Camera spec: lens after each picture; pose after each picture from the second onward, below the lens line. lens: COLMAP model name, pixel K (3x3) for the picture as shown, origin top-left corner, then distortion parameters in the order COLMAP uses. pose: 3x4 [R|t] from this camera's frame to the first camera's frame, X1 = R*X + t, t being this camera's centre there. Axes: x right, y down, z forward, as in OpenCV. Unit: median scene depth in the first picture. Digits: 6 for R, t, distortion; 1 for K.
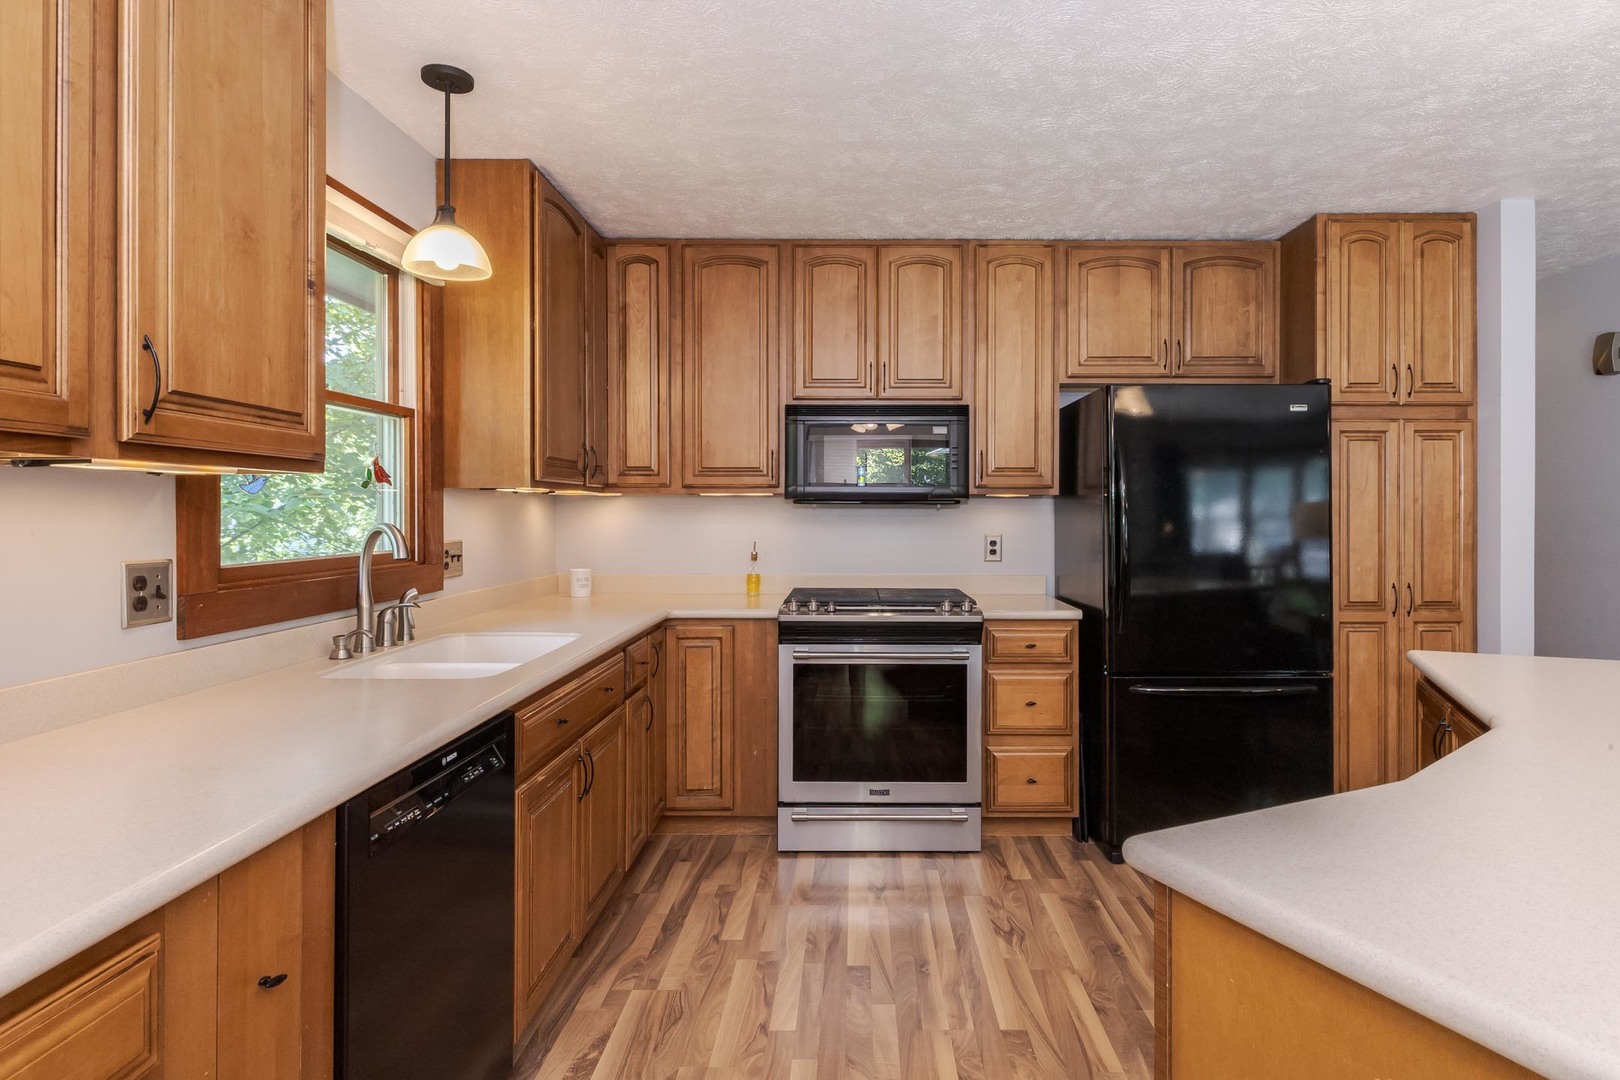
lens RADIAL K [[909.9, 0, 814.0], [0, 909.9, 535.6], [0, 0, 1]] dist [0.003561, -0.004708]
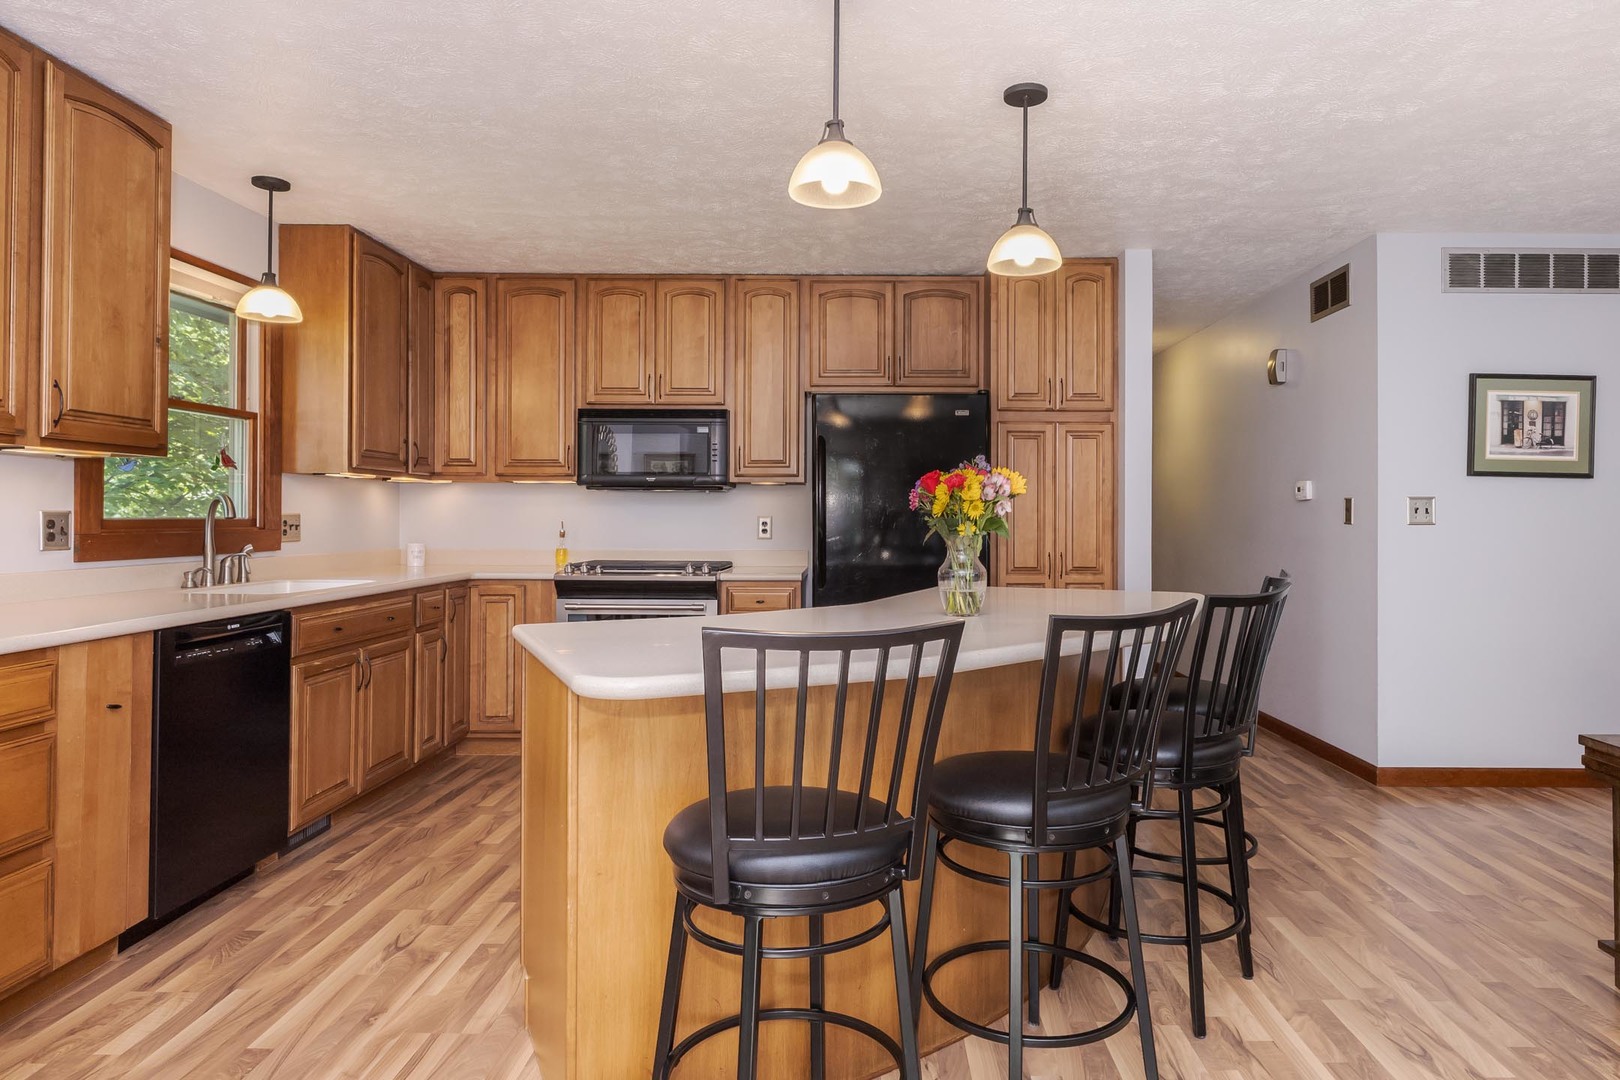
lens RADIAL K [[1018.6, 0, 808.8], [0, 1018.6, 531.2], [0, 0, 1]] dist [-0.000787, -0.003957]
pose [[0.999995, 0.002703, 0.001709, 0.308707], [-0.002681, 0.999913, -0.012901, 0.042987], [-0.001744, 0.012896, 0.999915, -0.413844]]
